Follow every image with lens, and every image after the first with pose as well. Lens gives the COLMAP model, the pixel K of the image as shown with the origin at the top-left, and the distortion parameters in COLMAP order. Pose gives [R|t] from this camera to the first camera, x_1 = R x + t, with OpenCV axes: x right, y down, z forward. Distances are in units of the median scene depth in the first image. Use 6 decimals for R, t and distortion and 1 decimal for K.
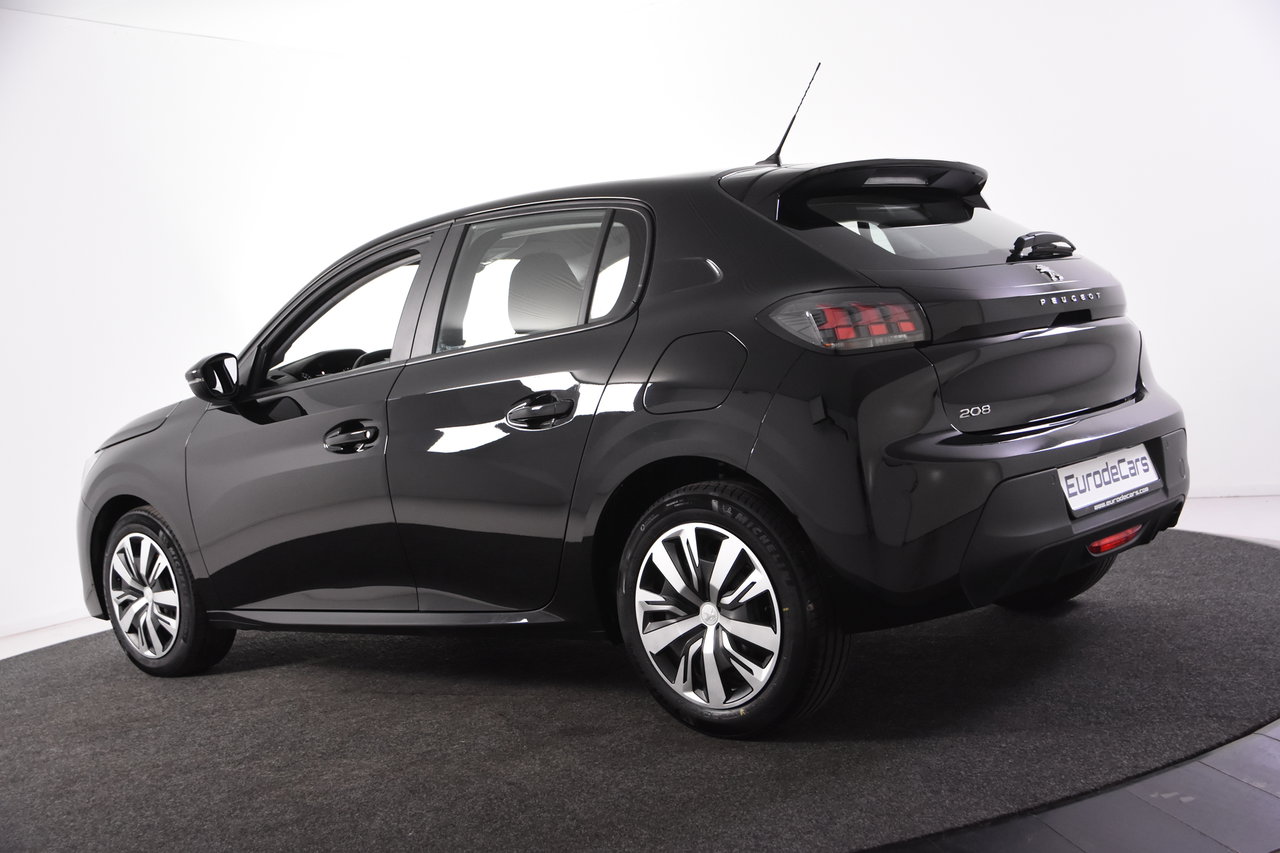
lens RADIAL K [[1552.2, 0, 639.9], [0, 1552.2, 395.4], [0, 0, 1]] dist [0.008439, 0.004598]
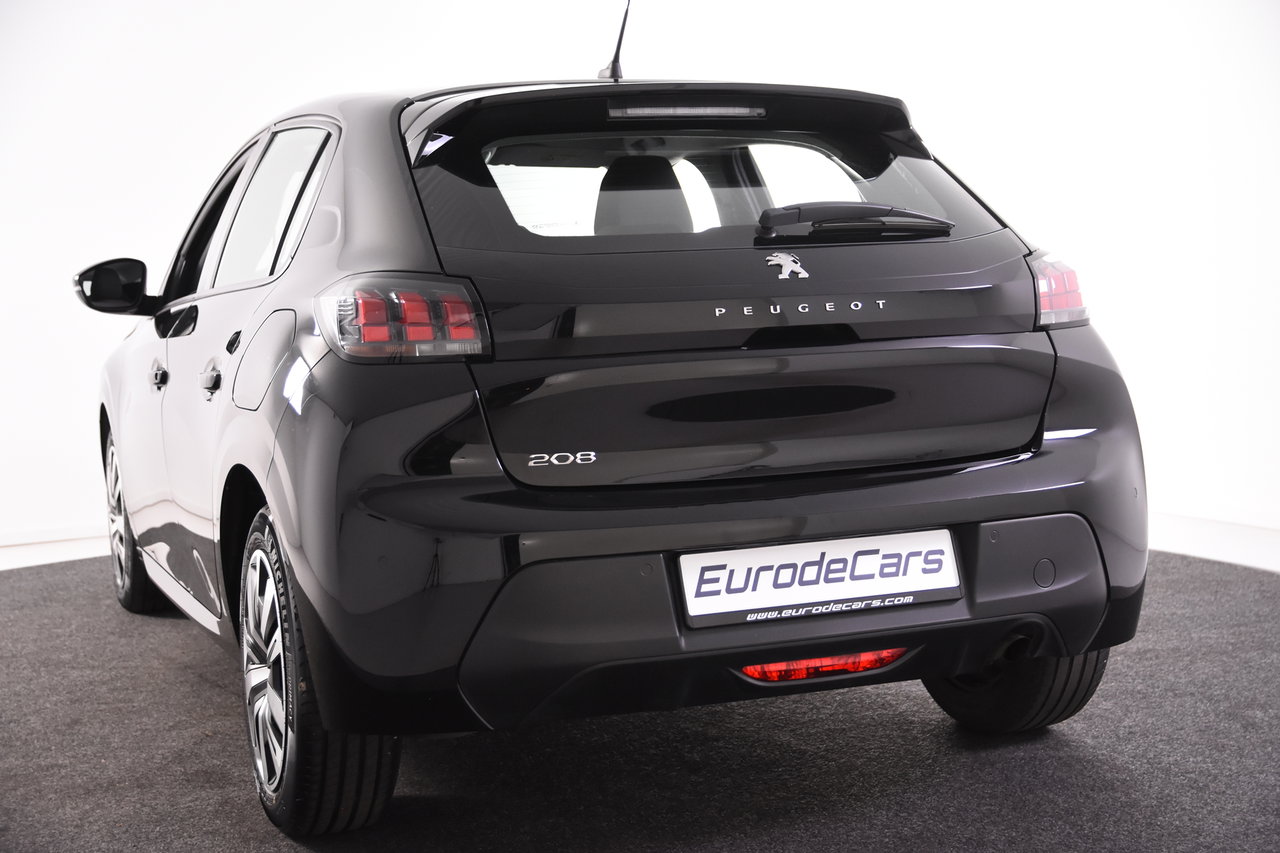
lens RADIAL K [[1828.2, 0, 642.5], [0, 1828.2, 403.4], [0, 0, 1]] dist [0.043853, 0.129895]
pose [[0.890182, 0.117893, -0.440087, 0.586744], [-0.084574, 0.991912, 0.094647, -0.093146], [0.447686, -0.047033, 0.892953, 0.252405]]
